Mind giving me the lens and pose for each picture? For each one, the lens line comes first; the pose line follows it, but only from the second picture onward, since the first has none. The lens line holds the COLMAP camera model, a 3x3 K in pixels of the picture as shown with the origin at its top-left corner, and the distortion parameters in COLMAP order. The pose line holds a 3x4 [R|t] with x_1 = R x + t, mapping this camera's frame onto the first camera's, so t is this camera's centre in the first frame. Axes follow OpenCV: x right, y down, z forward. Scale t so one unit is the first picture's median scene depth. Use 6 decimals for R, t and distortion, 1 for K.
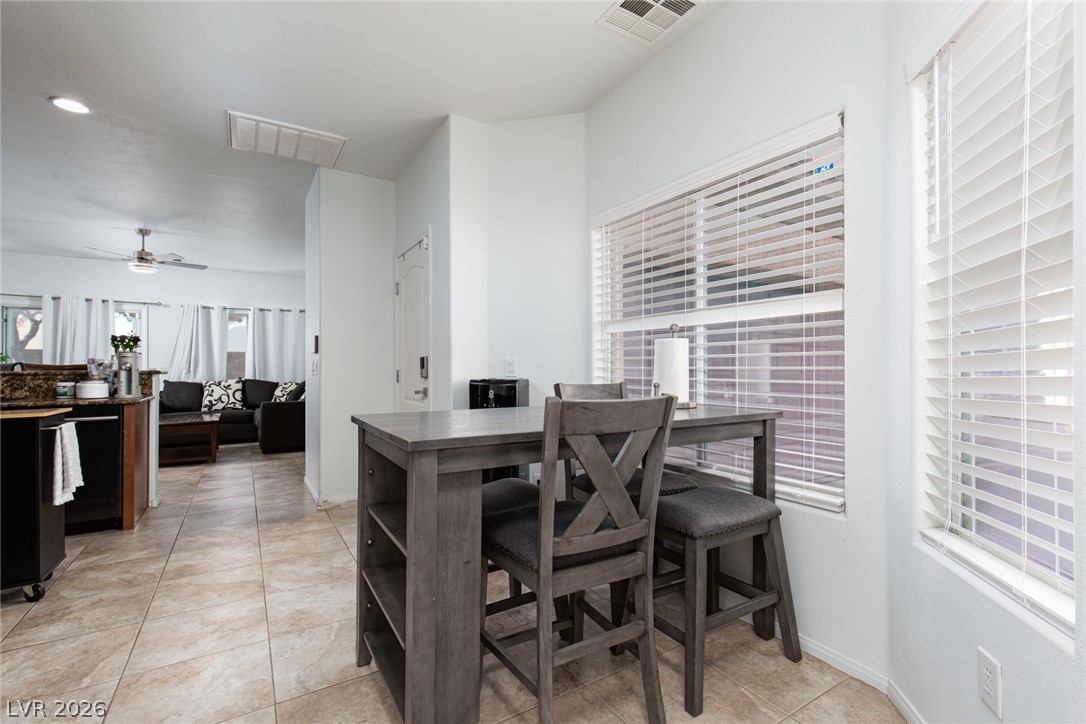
lens RADIAL K [[496.8, 0, 534.7], [0, 496.8, 365.4], [0, 0, 1]] dist [0.006648, -0.000847]
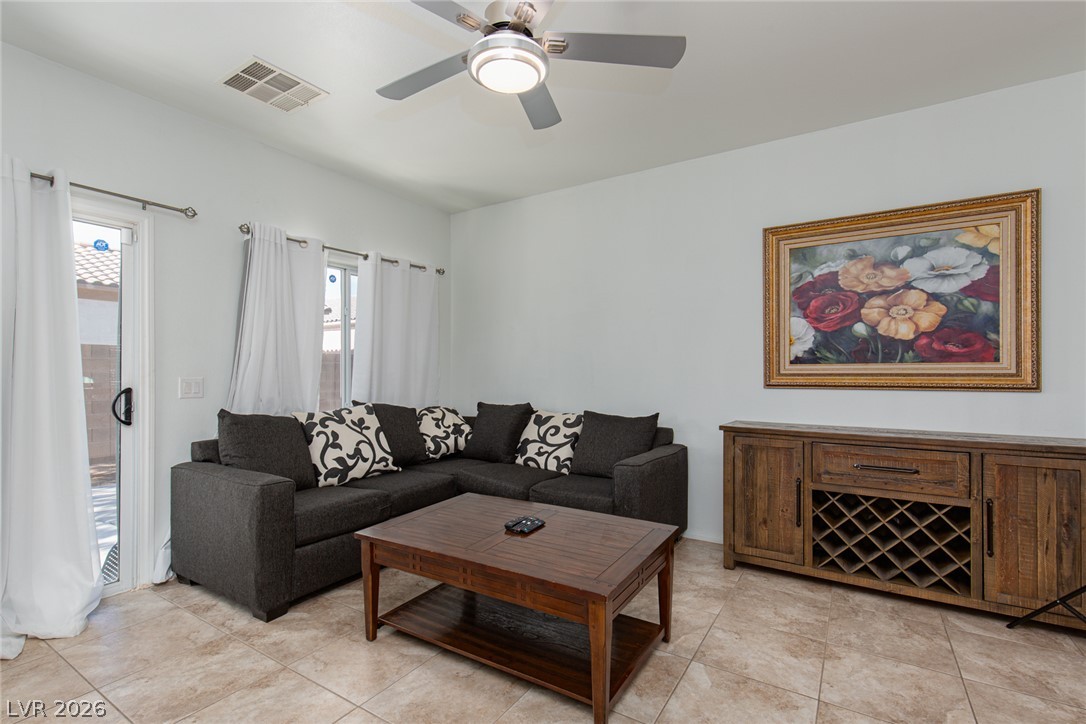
lens RADIAL K [[496.8, 0, 544.0], [0, 496.8, 370.5], [0, 0, 1]] dist [0.006648, -0.000847]
pose [[0.887519, 0.004408, 0.460750, -0.686838], [-0.007911, 0.999953, 0.005672, -0.008184], [-0.460703, -0.008679, 0.887512, 0.540617]]
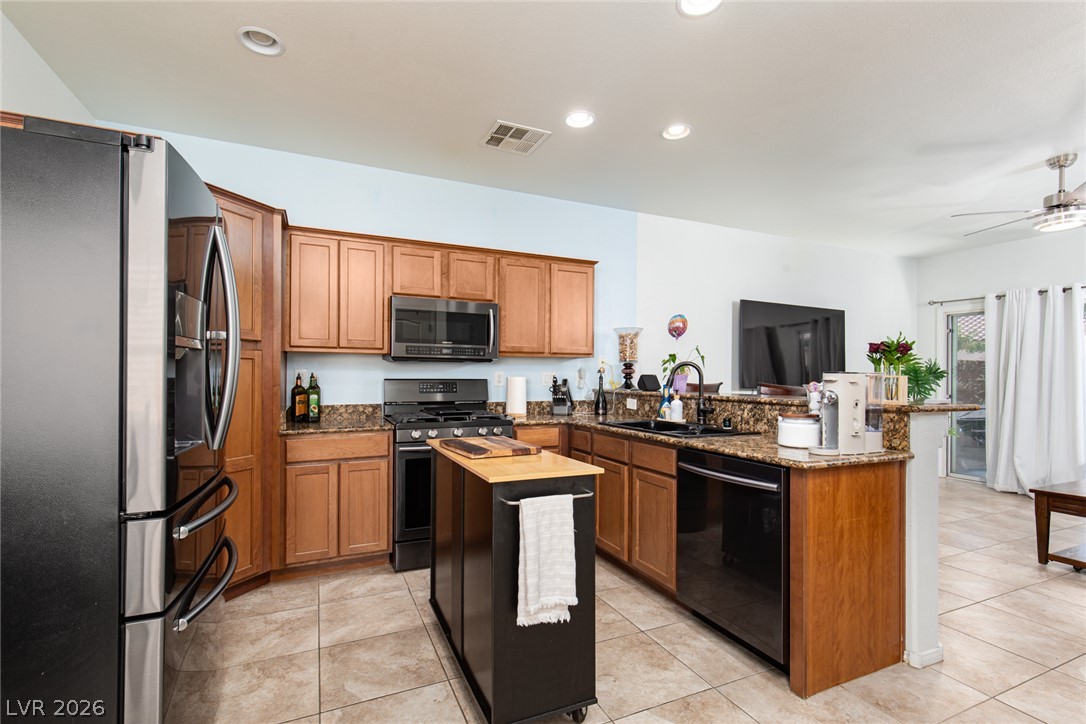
lens RADIAL K [[496.8, 0, 540.1], [0, 496.8, 373.8], [0, 0, 1]] dist [0.006648, -0.000847]
pose [[-0.105992, -0.000351, -0.994367, -0.099220], [-0.000697, 1.000000, -0.000279, -0.011910], [0.994367, 0.000663, -0.105992, 0.339563]]
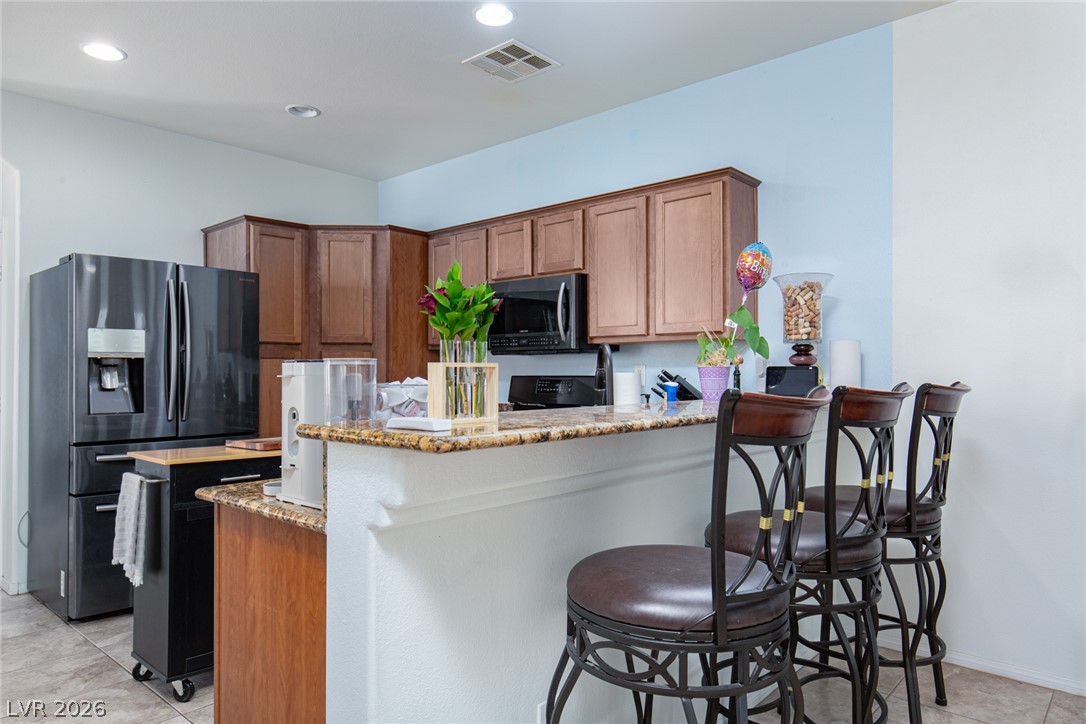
lens RADIAL K [[714.8, 0, 532.7], [0, 714.8, 361.8], [0, 0, 1]] dist [0.008434, -0.004578]
pose [[-0.957237, 0.004062, -0.289277, -0.397706], [0.009179, 0.999824, -0.016335, -0.008609], [0.289160, -0.018292, -0.957106, 0.725372]]
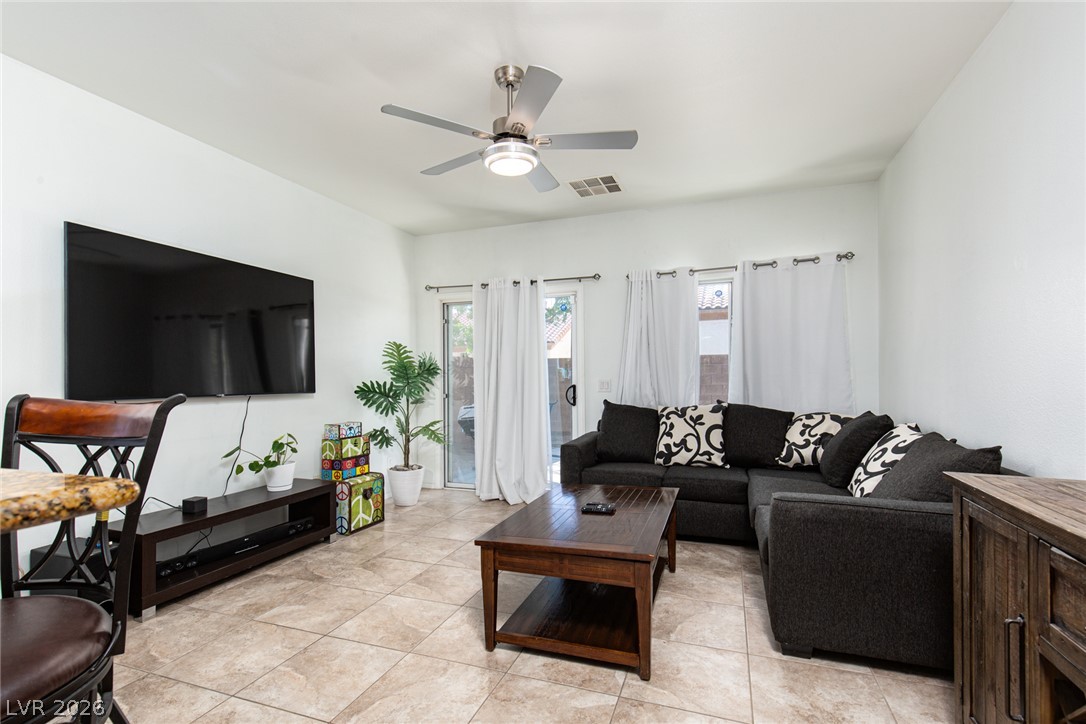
lens RADIAL K [[496.8, 0, 551.1], [0, 496.8, 378.2], [0, 0, 1]] dist [0.006648, -0.000847]
pose [[0.646402, -0.001412, -0.762995, -0.328824], [0.012505, 0.999884, 0.008743, -0.005755], [0.762894, -0.015192, 0.646345, 0.564479]]
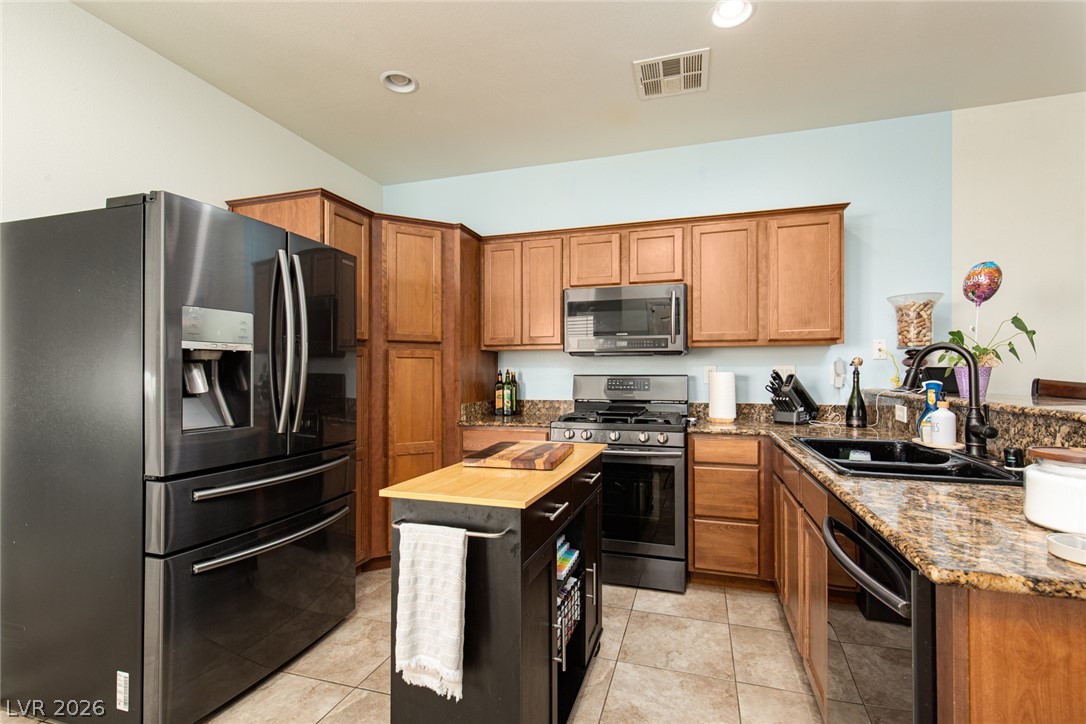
lens RADIAL K [[496.8, 0, 546.9], [0, 496.8, 367.6], [0, 0, 1]] dist [0.006648, -0.000847]
pose [[-0.738261, 0.000350, -0.674515, -0.225572], [0.008400, 0.999927, -0.008676, -0.010139], [0.674463, -0.012071, -0.738210, 0.465301]]
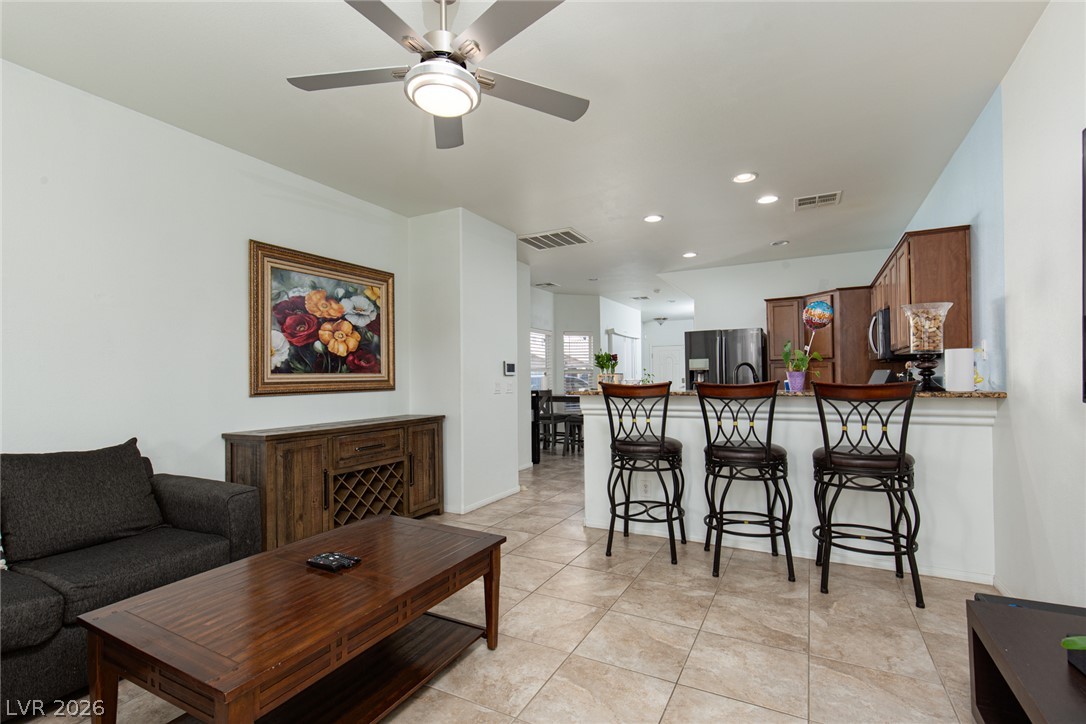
lens RADIAL K [[496.8, 0, 561.7], [0, 496.8, 371.1], [0, 0, 1]] dist [0.006648, -0.000847]
pose [[-0.545078, 0.019061, 0.838168, -0.831163], [0.006183, 0.999806, -0.018716, -0.004936], [-0.838362, -0.005019, -0.545090, 0.841416]]
